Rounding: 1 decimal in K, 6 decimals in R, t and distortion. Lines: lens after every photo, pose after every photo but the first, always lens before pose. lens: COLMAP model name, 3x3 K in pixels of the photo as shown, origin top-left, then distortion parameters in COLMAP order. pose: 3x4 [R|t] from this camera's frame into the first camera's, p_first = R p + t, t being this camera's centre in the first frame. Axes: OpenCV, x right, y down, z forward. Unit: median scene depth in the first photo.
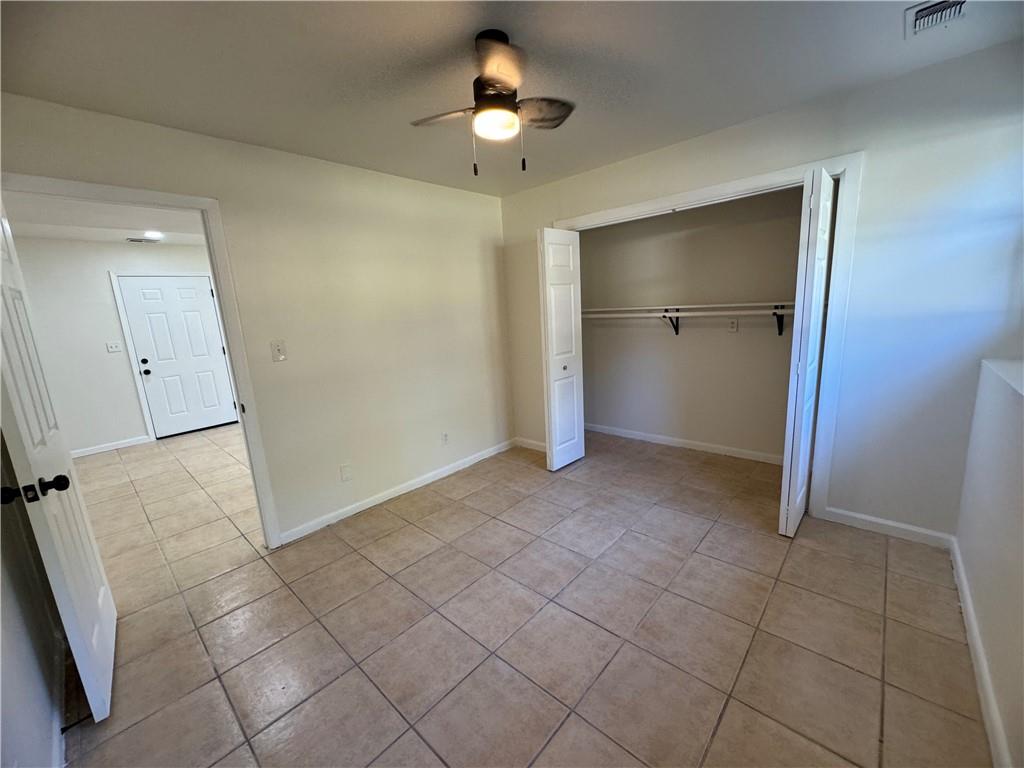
lens RADIAL K [[408.5, 0, 512.0], [0, 408.5, 384.0], [0, 0, 1]] dist [-0.006818, 0.004589]
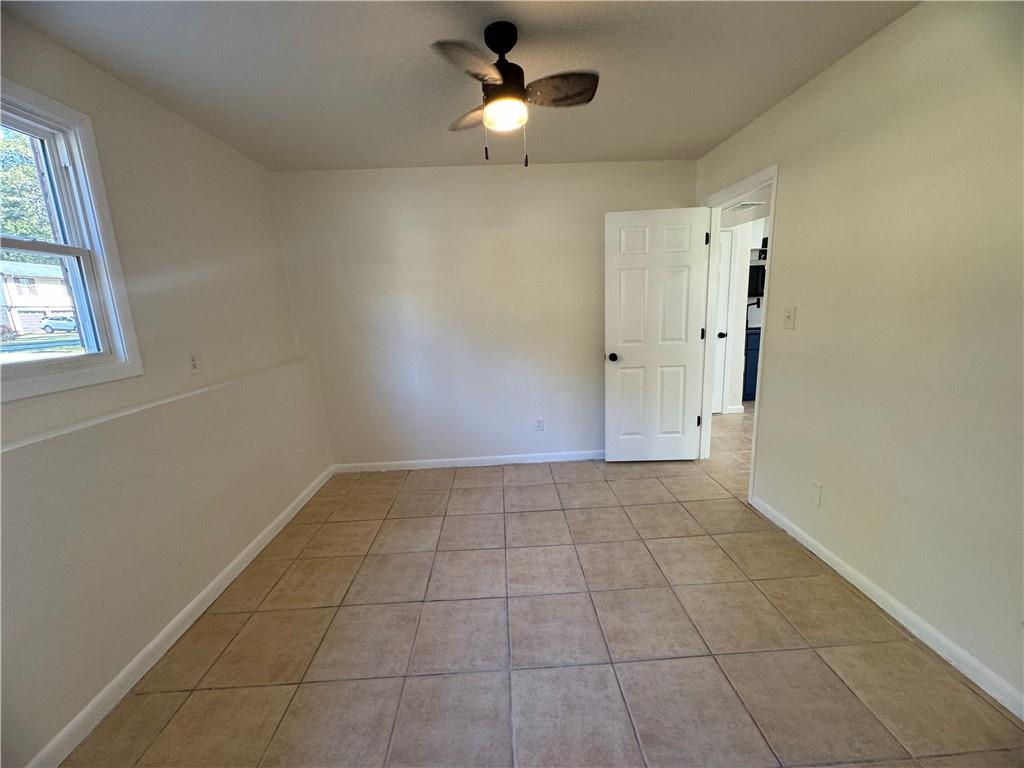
lens RADIAL K [[408.5, 0, 512.0], [0, 408.5, 384.0], [0, 0, 1]] dist [-0.006818, 0.004589]
pose [[-0.705556, 0.229884, -0.670331, 0.569605], [-0.045177, 0.929406, 0.366282, -0.281570], [0.707212, 0.288717, -0.645363, 1.351377]]
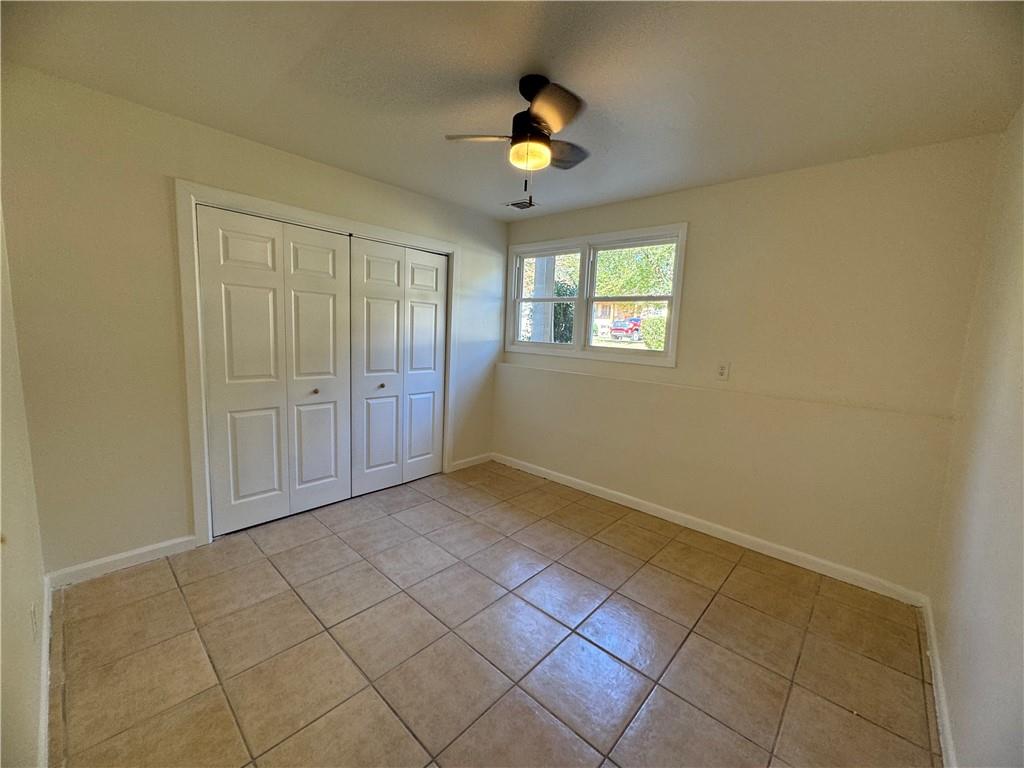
lens RADIAL K [[408.5, 0, 512.0], [0, 408.5, 384.0], [0, 0, 1]] dist [-0.006818, 0.004589]
pose [[-0.006975, -0.072967, 0.997310, -0.856094], [0.143082, 0.986999, 0.073213, -0.085705], [-0.989686, 0.143208, 0.003556, 0.824165]]
